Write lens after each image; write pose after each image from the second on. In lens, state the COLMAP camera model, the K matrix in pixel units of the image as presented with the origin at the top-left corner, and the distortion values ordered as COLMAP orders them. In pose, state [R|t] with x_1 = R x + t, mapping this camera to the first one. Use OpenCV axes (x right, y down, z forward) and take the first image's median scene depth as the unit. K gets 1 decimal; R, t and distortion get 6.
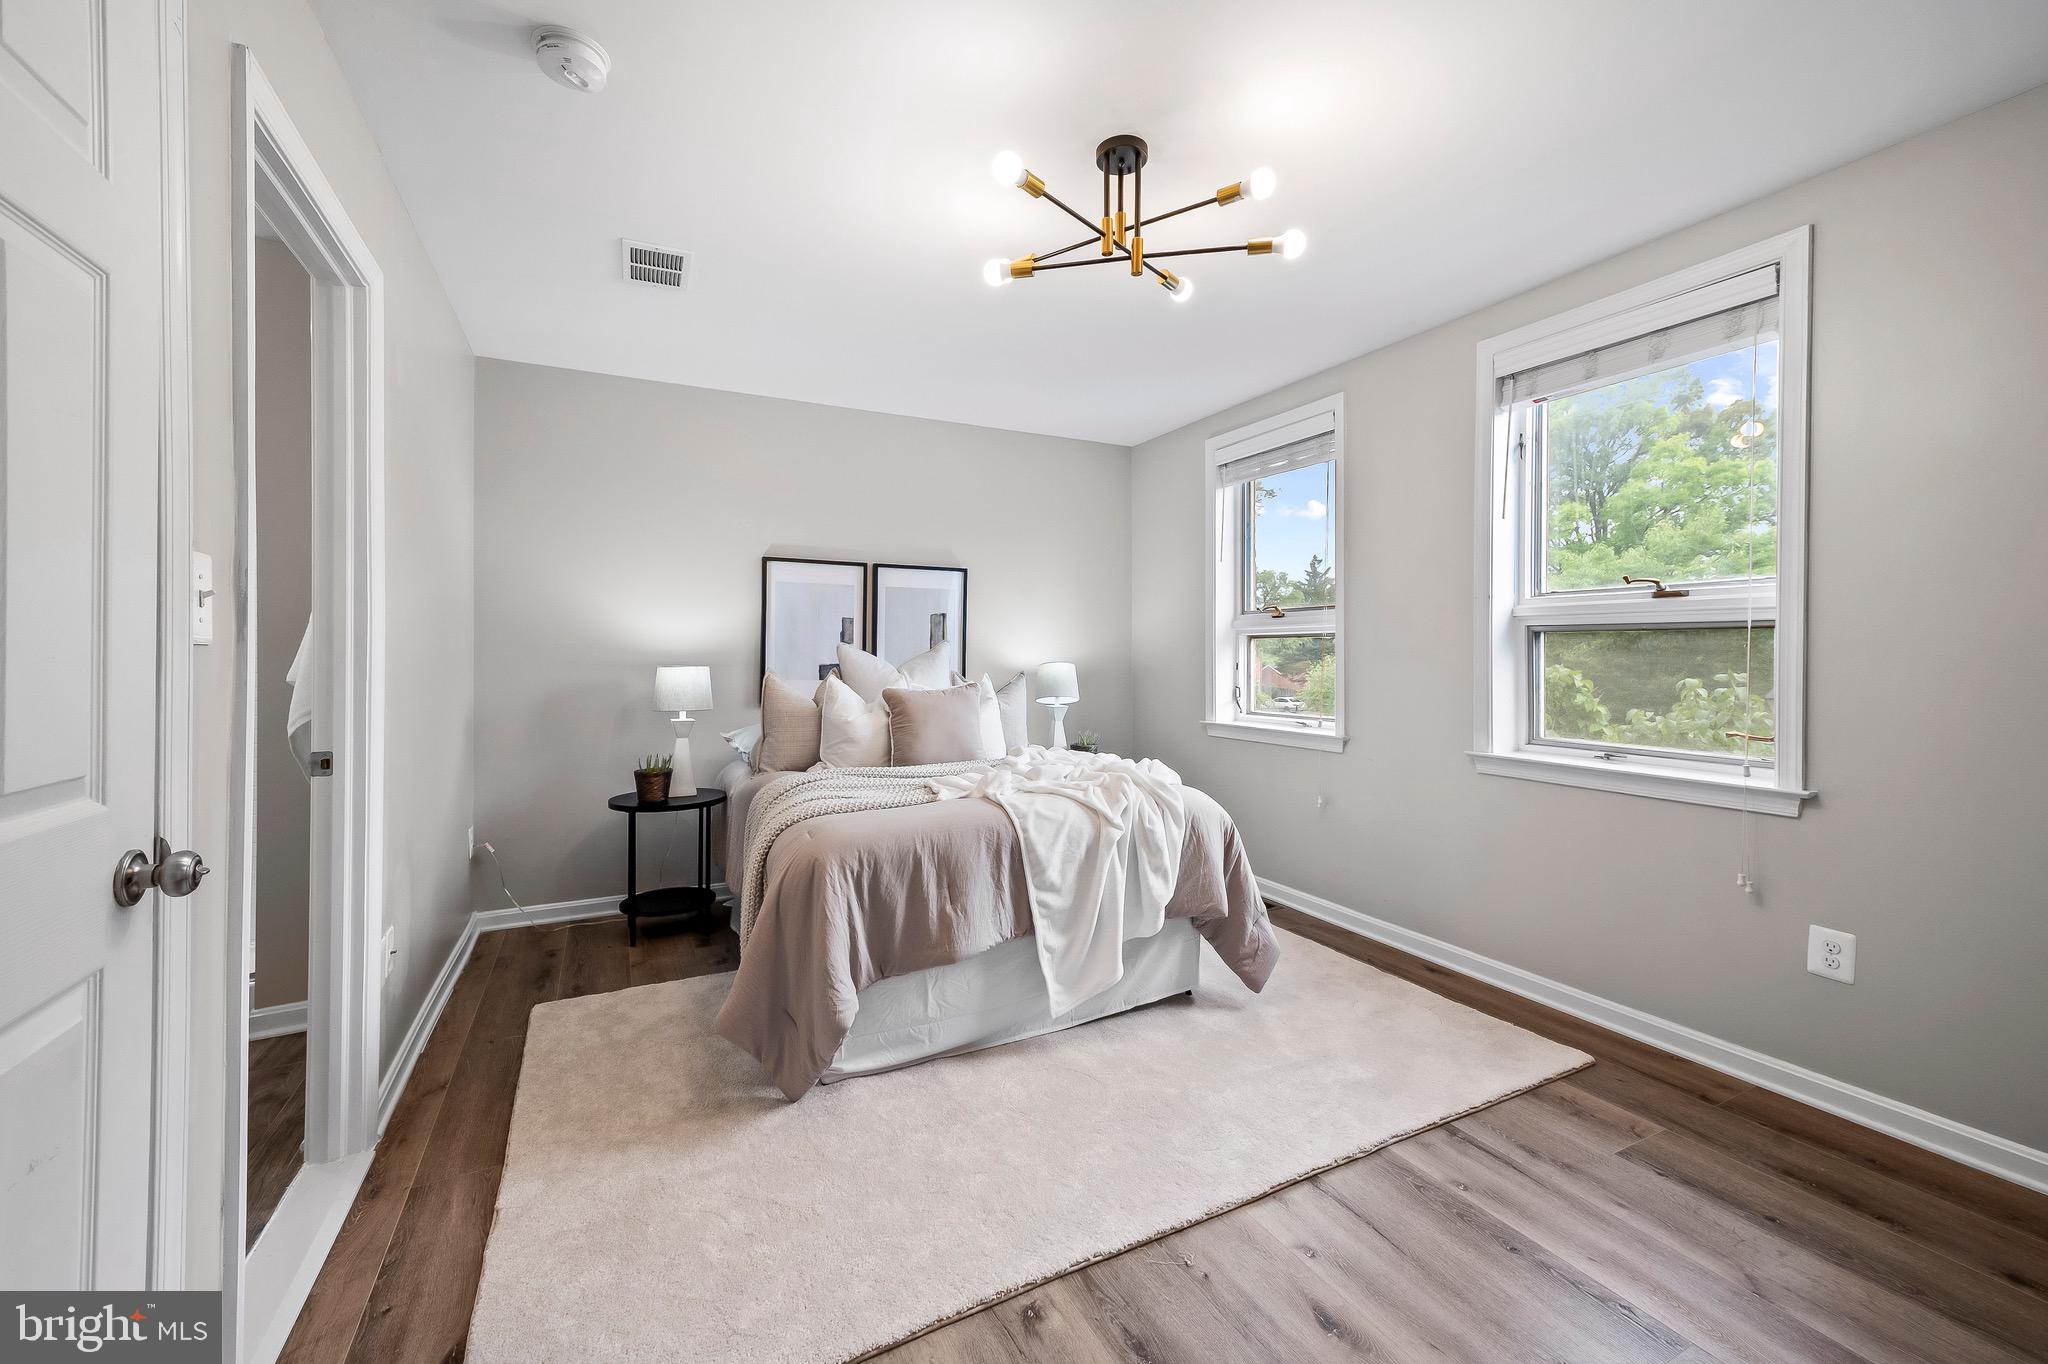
lens RADIAL K [[831.9, 0, 1029.8], [0, 831.9, 636.2], [0, 0, 1]] dist [0.012046, -0.000124]
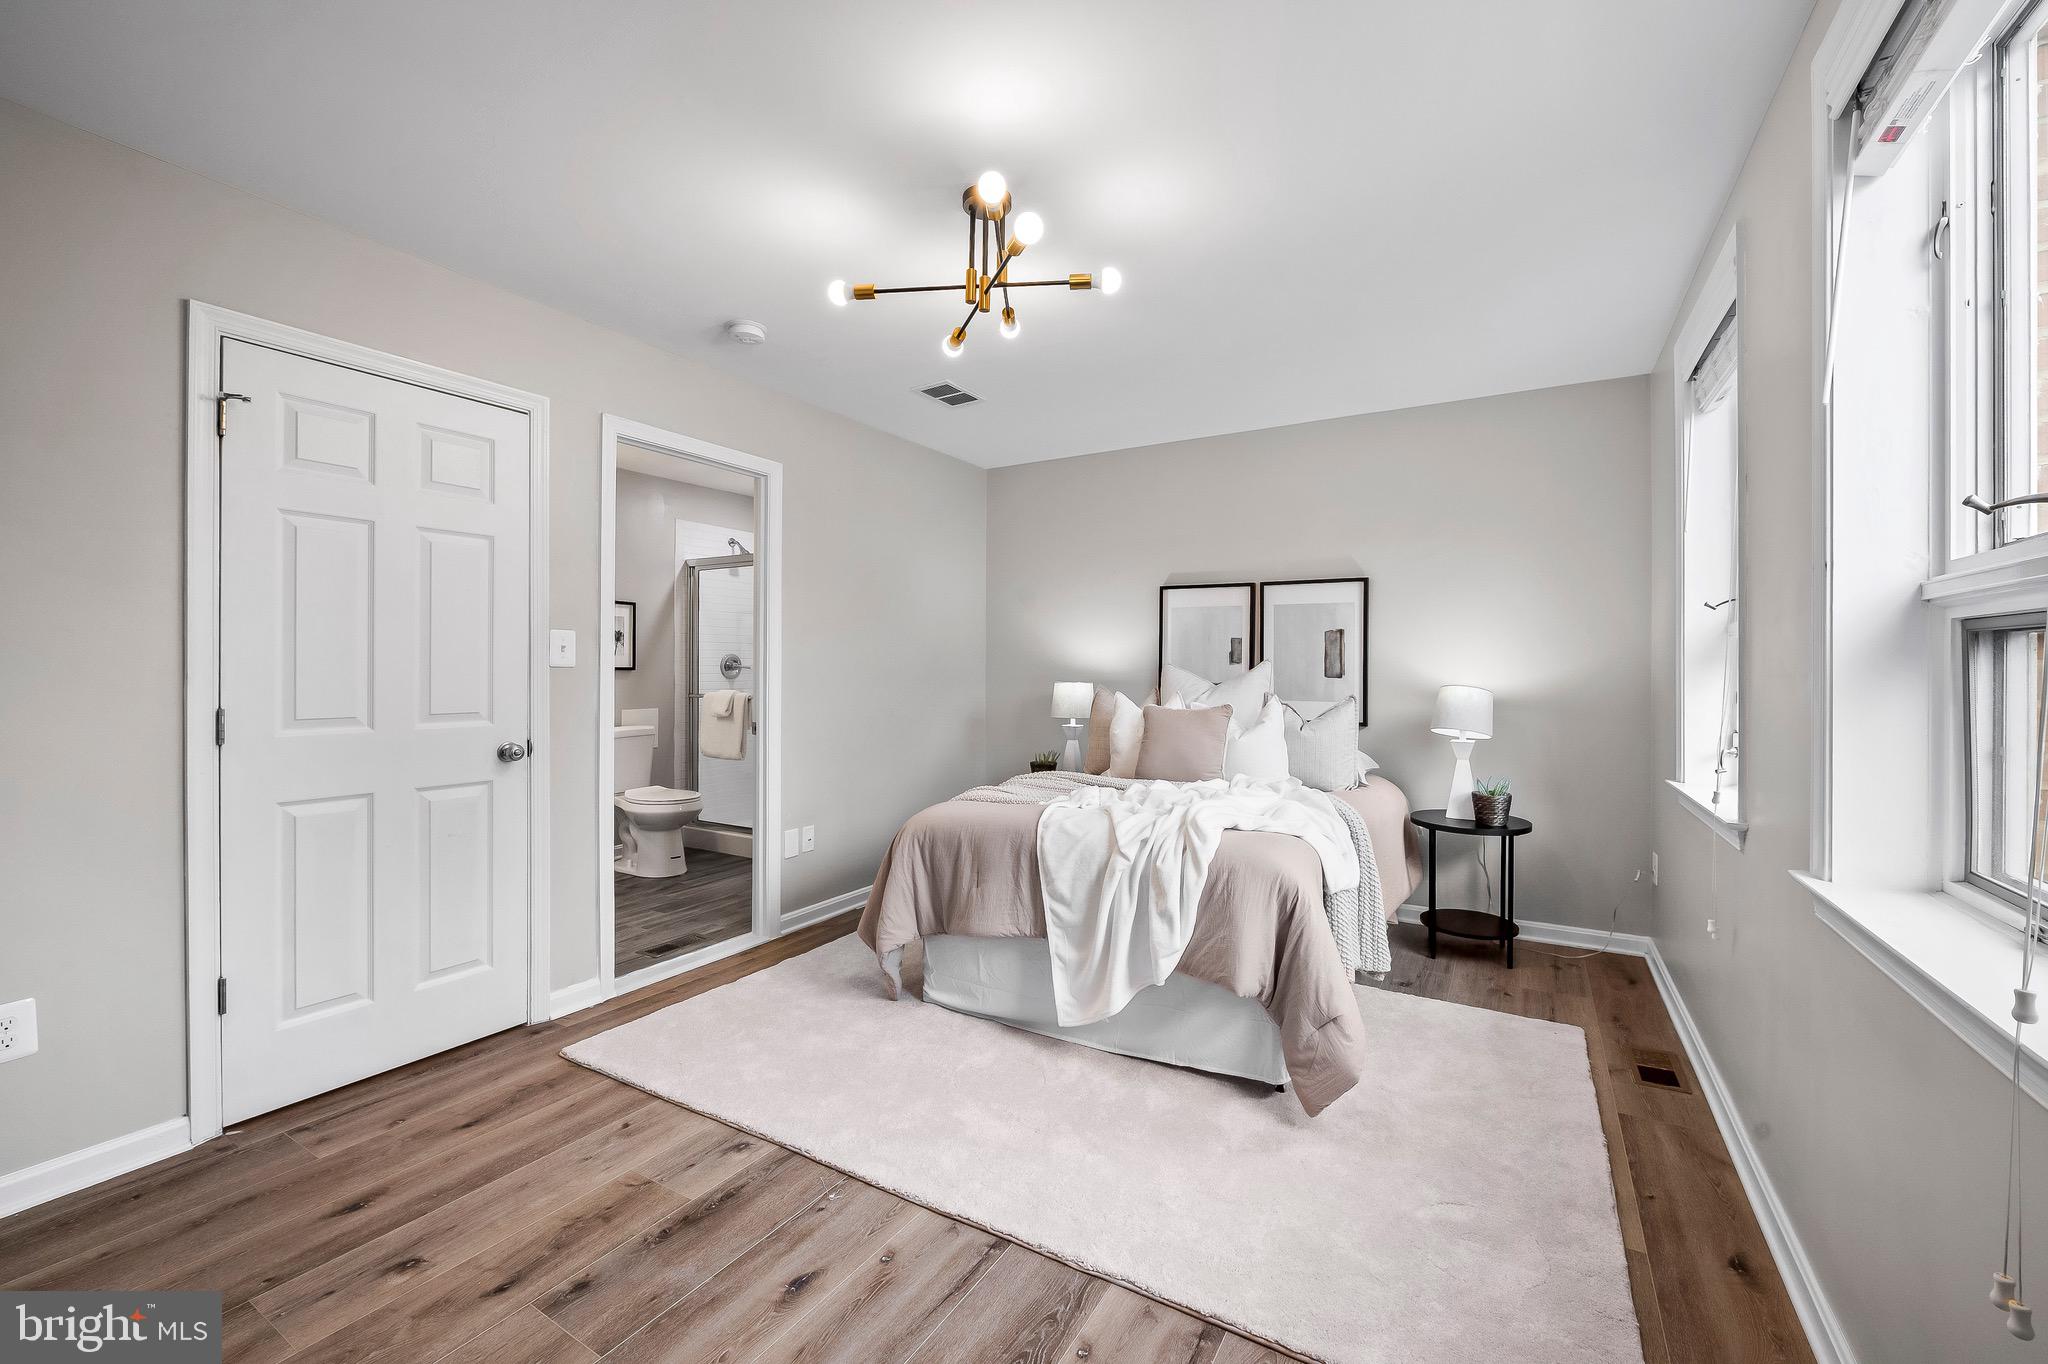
lens RADIAL K [[835.0, 0, 1044.1], [0, 835.0, 656.5], [0, 0, 1]] dist [-0.010707, -0.000446]
pose [[0.531036, -0.010564, -0.847283, 0.854889], [0.013315, 0.999903, -0.004122, 0.002812], [0.847245, -0.009092, 0.531125, 0.412743]]
